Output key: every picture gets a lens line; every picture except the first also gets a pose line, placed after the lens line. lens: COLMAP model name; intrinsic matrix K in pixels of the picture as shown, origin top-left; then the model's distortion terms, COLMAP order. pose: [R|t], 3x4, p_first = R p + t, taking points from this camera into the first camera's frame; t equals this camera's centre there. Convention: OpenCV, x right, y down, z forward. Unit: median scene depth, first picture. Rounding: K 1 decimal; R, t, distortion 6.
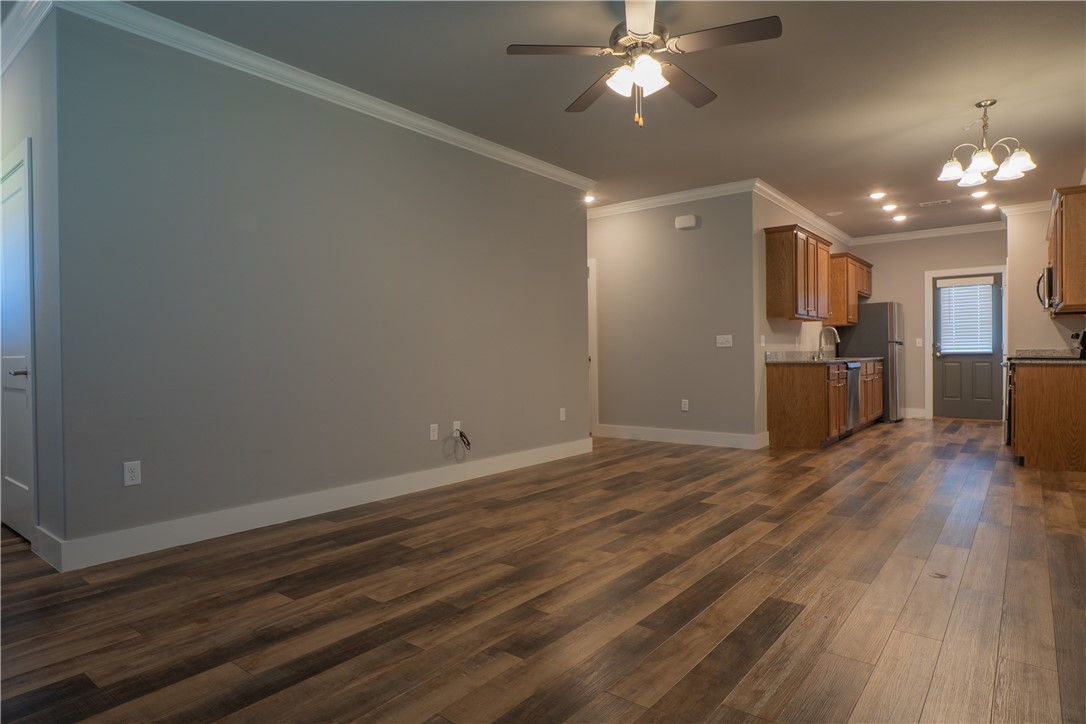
lens RADIAL K [[601.9, 0, 558.8], [0, 601.9, 354.2], [0, 0, 1]] dist [-0.022869, 0.010256]
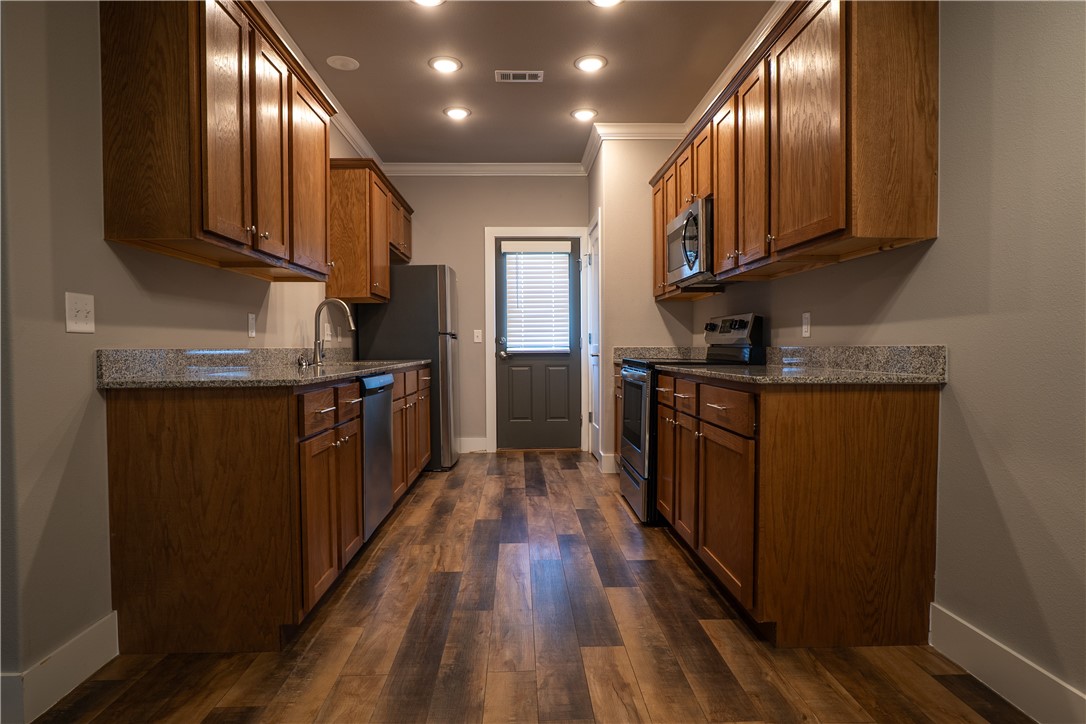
lens RADIAL K [[601.9, 0, 552.1], [0, 601.9, 360.3], [0, 0, 1]] dist [-0.022869, 0.010256]
pose [[0.752410, -0.007898, 0.658648, 0.347812], [-0.003973, 0.999856, 0.016527, -0.005873], [-0.658683, -0.015052, 0.752270, 0.682106]]
